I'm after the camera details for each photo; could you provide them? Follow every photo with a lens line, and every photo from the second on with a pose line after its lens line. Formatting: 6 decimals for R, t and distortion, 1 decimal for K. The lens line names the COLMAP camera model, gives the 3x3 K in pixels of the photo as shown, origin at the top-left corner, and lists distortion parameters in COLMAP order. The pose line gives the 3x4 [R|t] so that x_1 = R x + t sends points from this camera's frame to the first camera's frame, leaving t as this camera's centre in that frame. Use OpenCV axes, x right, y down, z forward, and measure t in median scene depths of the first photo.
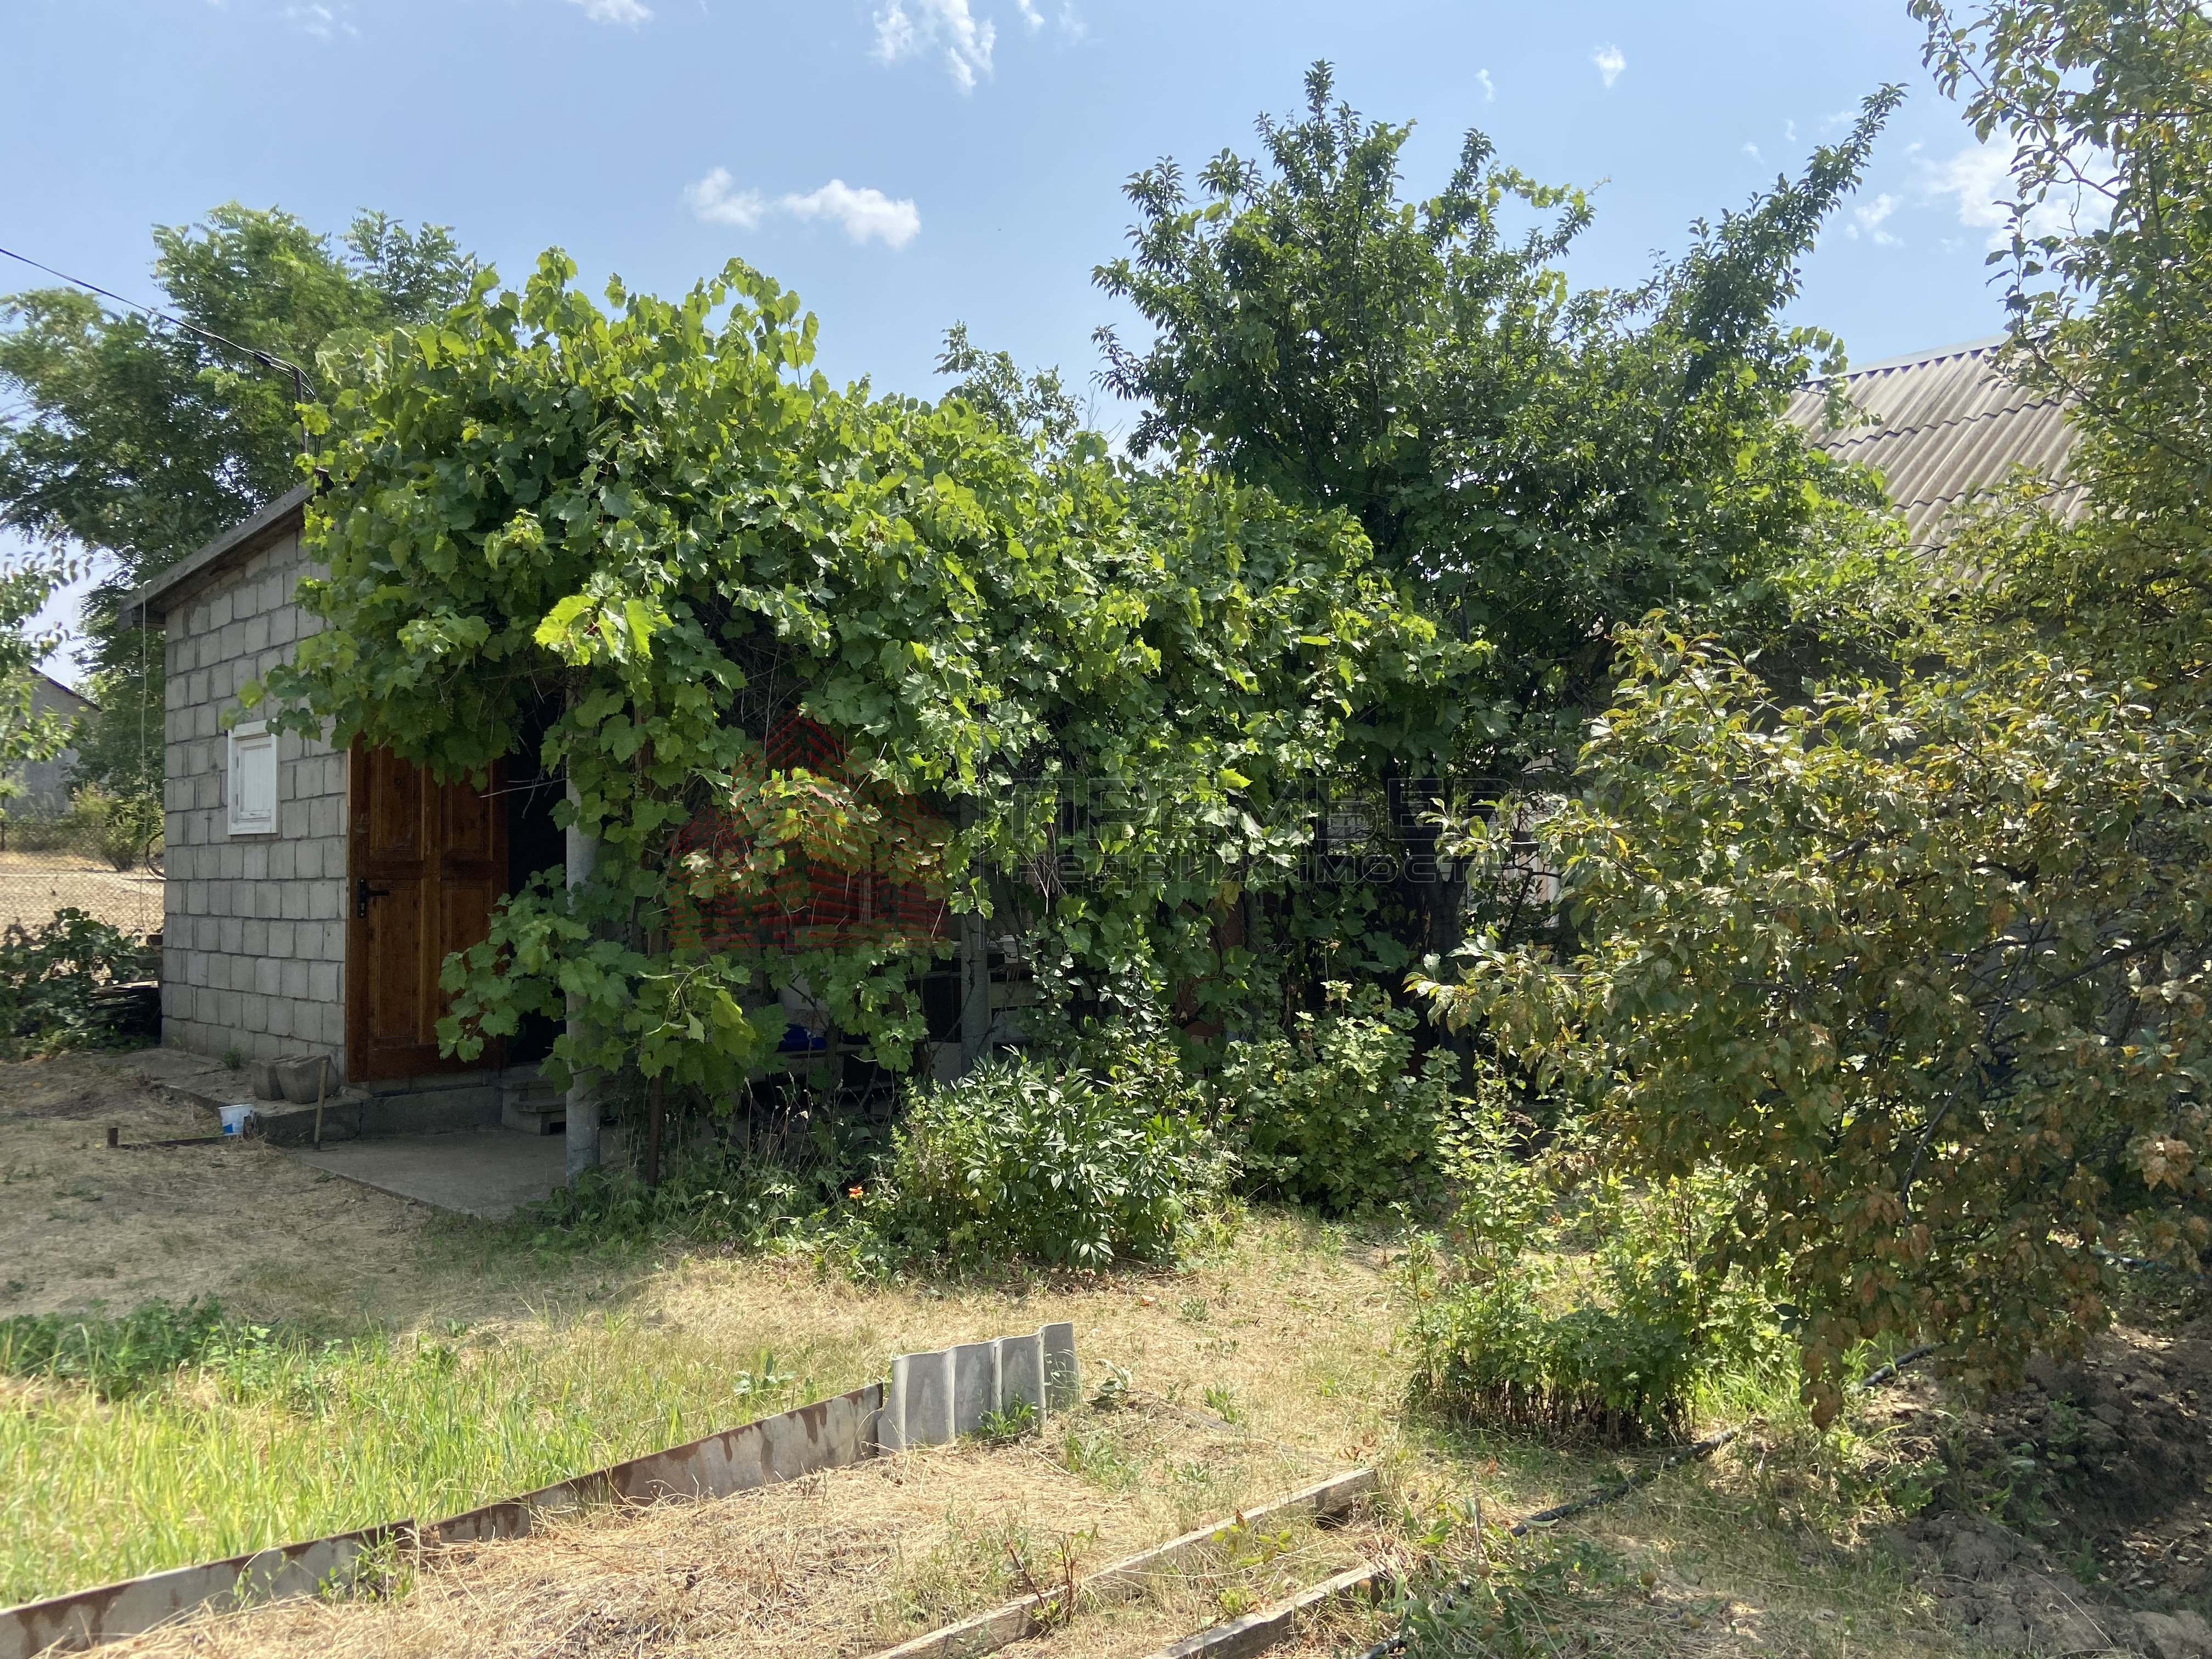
lens RADIAL K [[1677.7, 0, 1115.7], [0, 1677.7, 842.2], [0, 0, 1]] dist [0.127431, -0.140780]
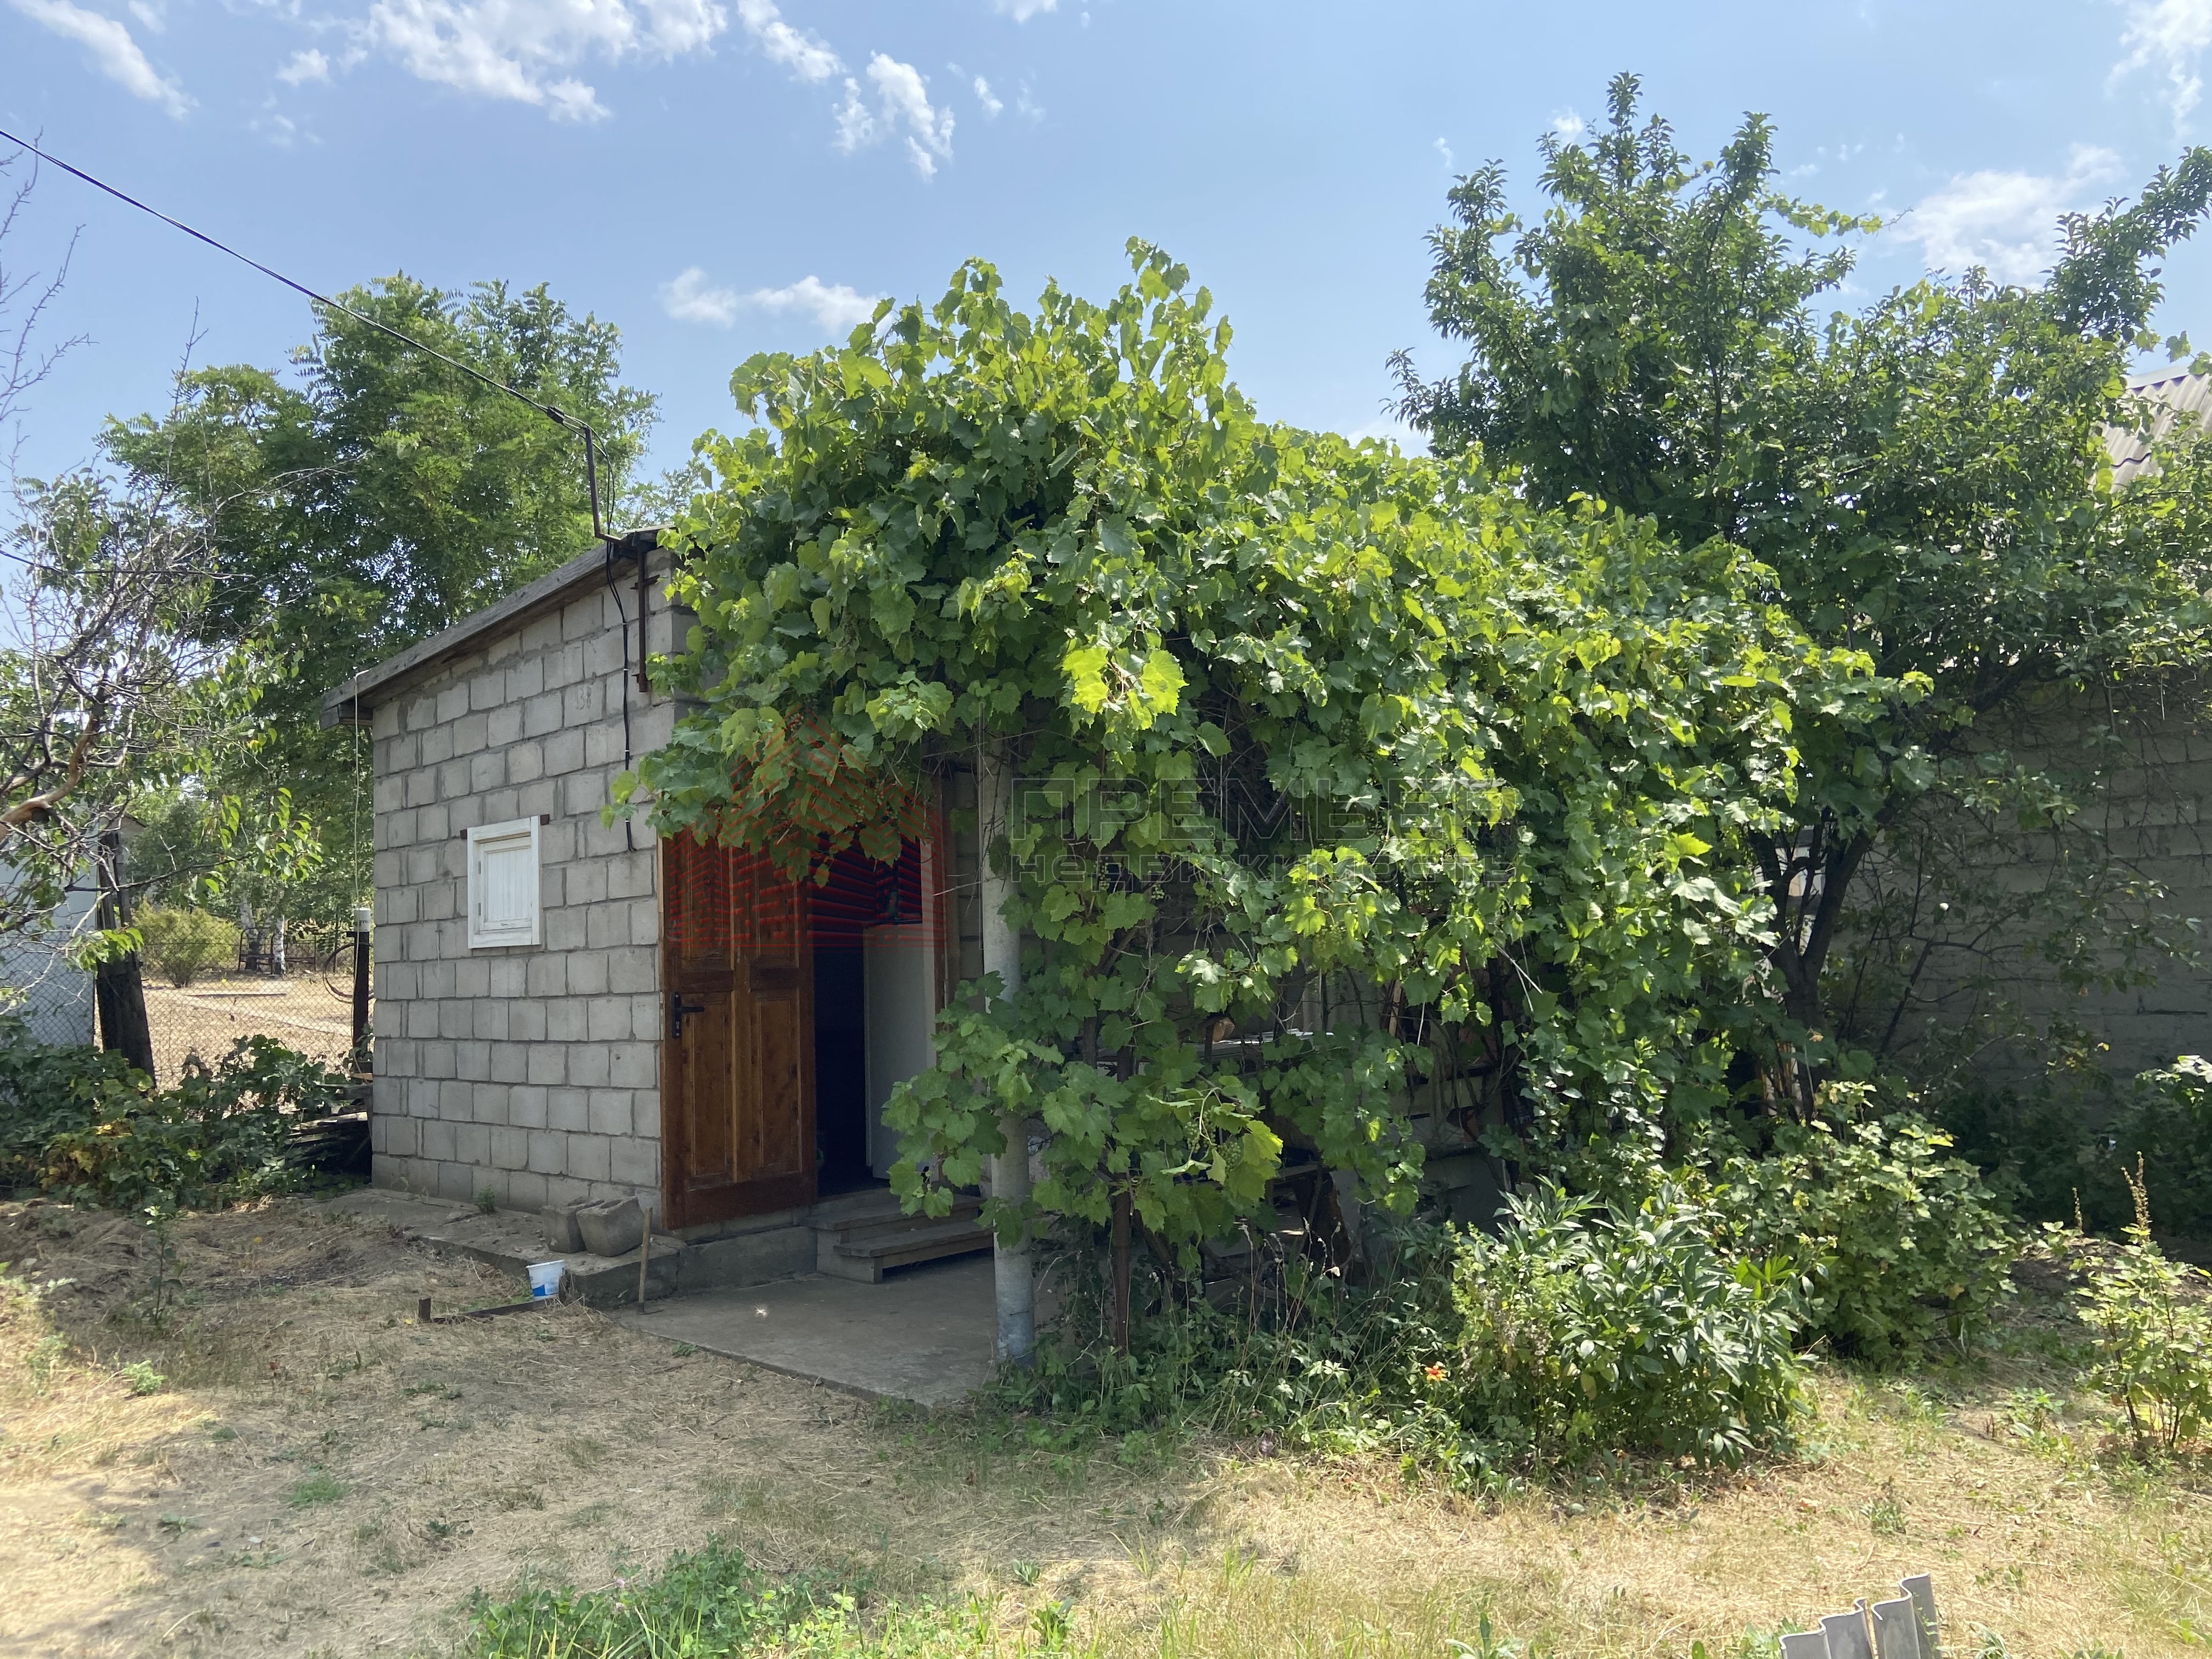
lens RADIAL K [[1669.1, 0, 1096.2], [0, 1669.1, 831.4], [0, 0, 1]] dist [0.171597, -0.230278]
pose [[0.999398, -0.034393, -0.004450, -0.229139], [0.034115, 0.998058, -0.052110, -0.009880], [0.006234, 0.051927, 0.998631, 0.135796]]
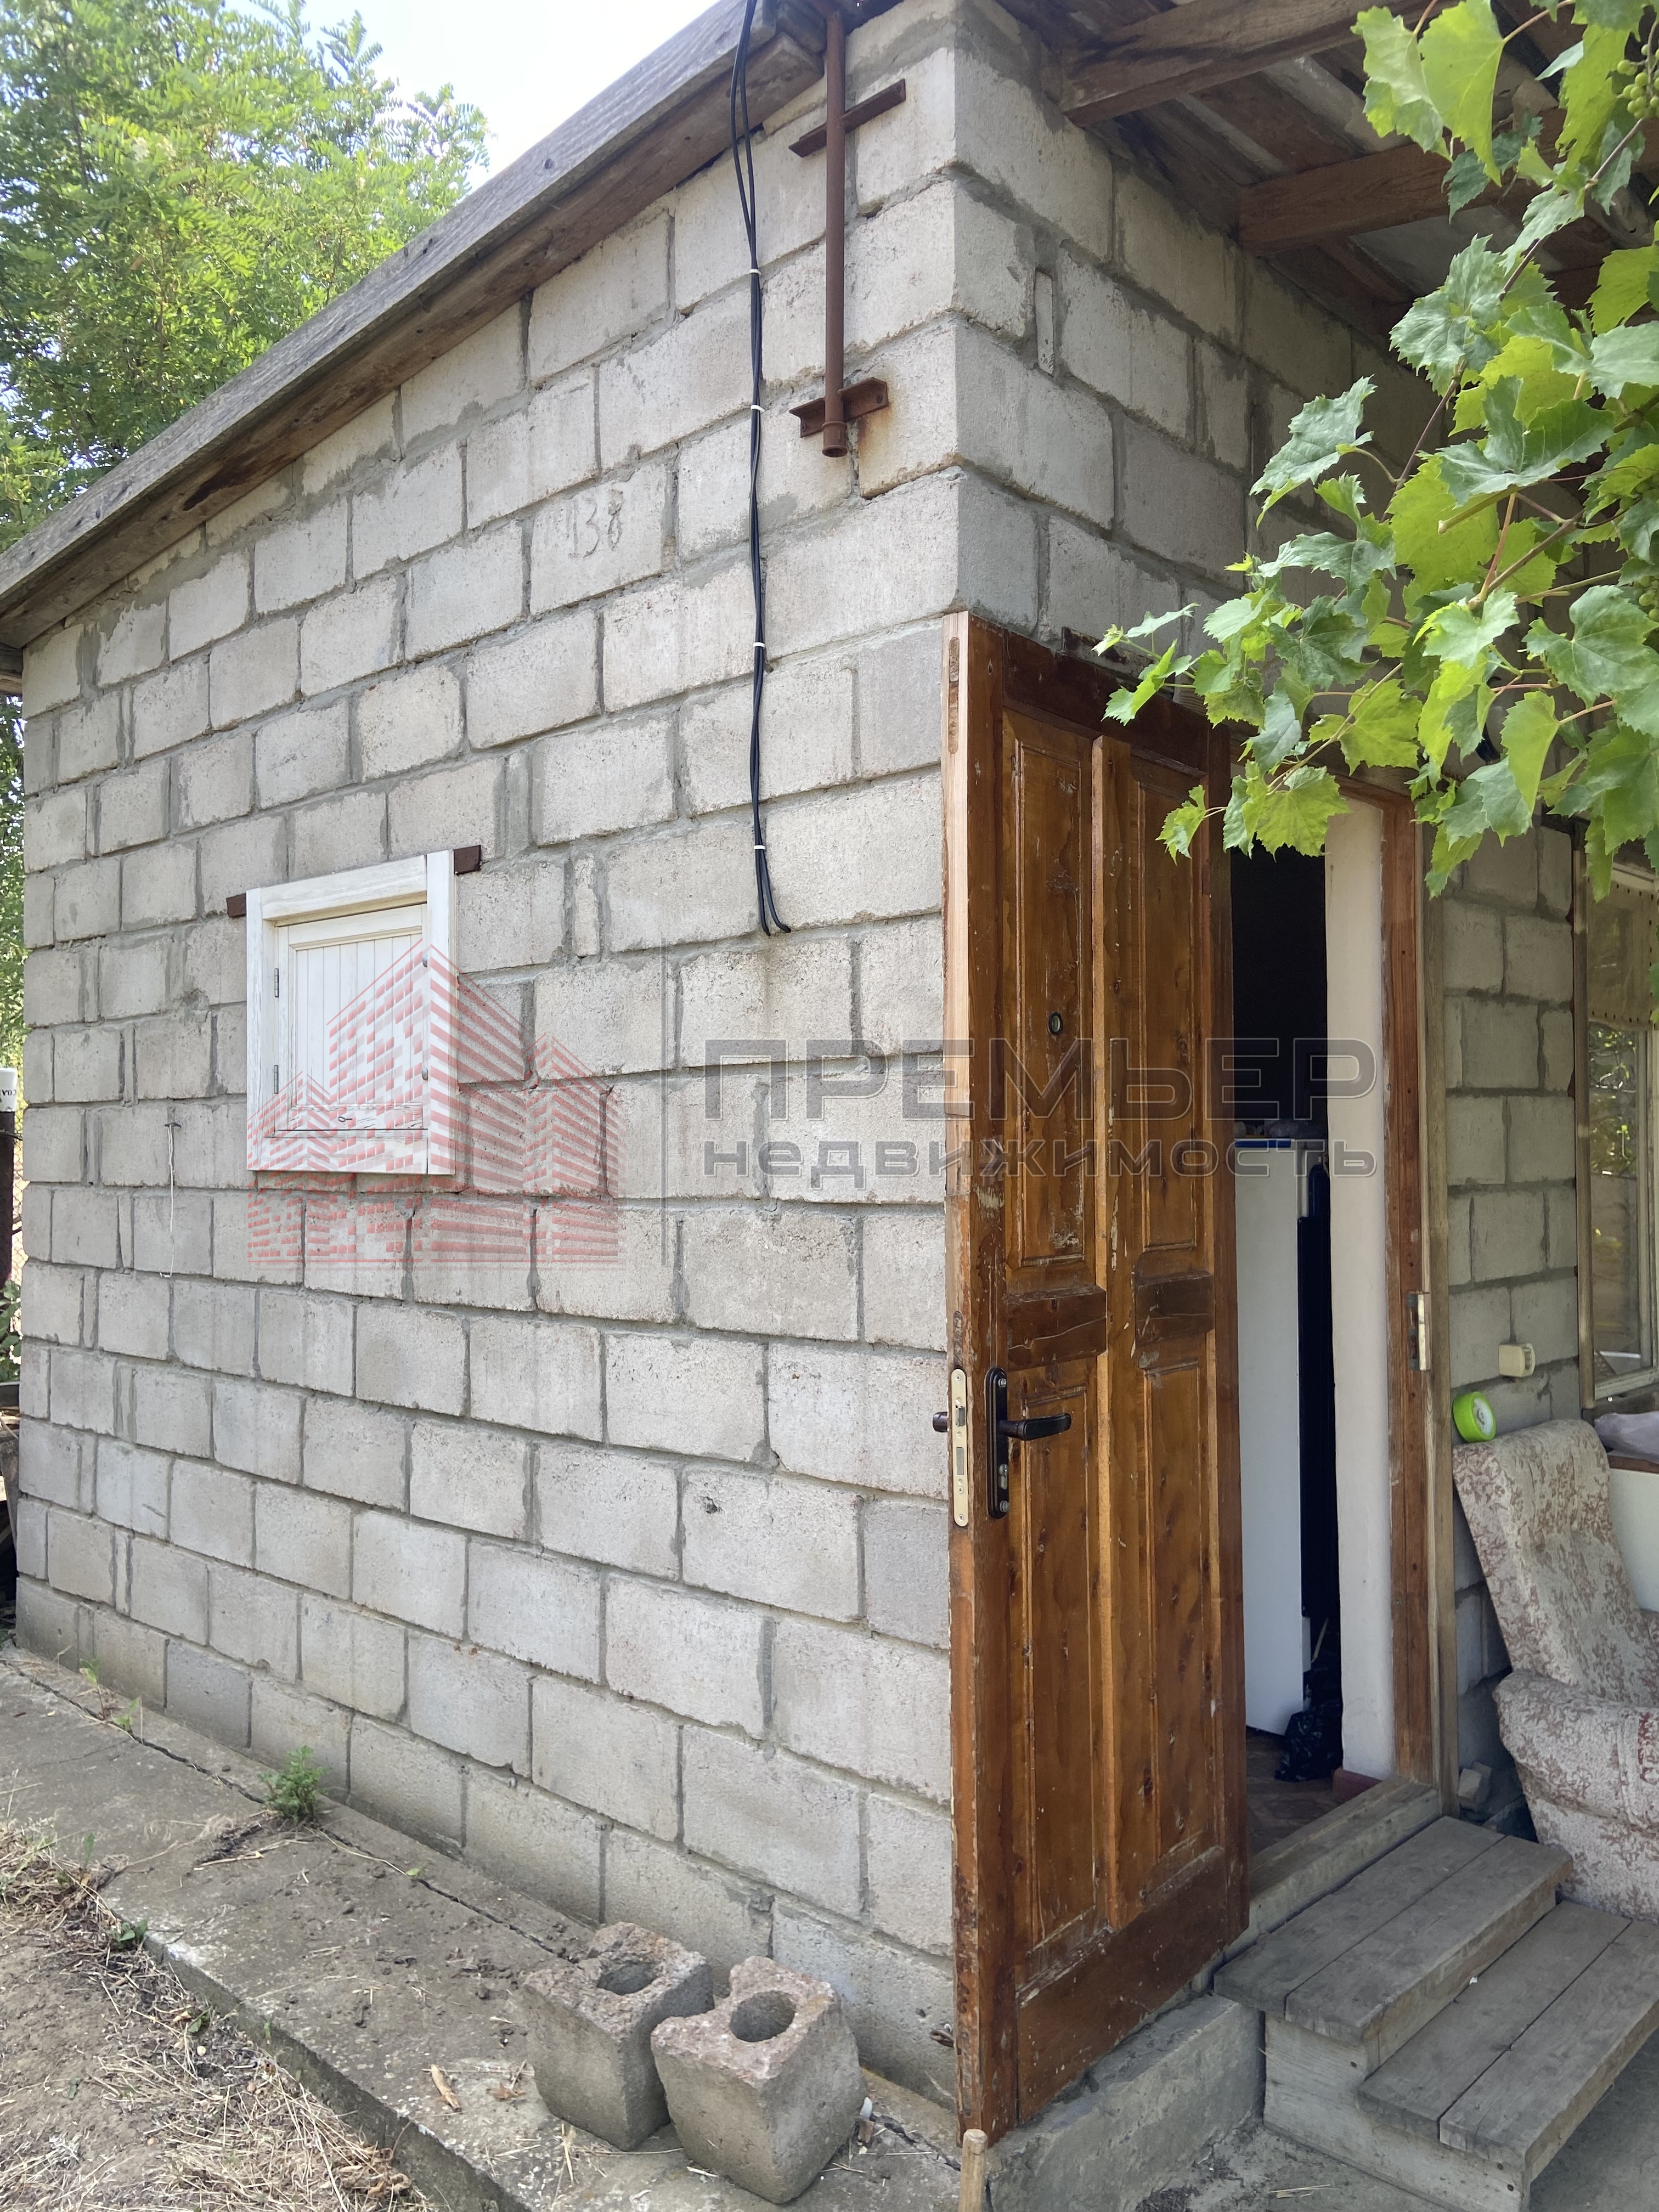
lens RADIAL K [[1677.7, 0, 856.2], [0, 1677.7, 1111.3], [0, 0, 1]] dist [0.127431, -0.140780]
pose [[0.998831, -0.002454, 0.048273, -0.501697], [0.002313, 0.999993, 0.002973, -0.023241], [-0.048280, -0.002857, 0.998830, 0.767452]]
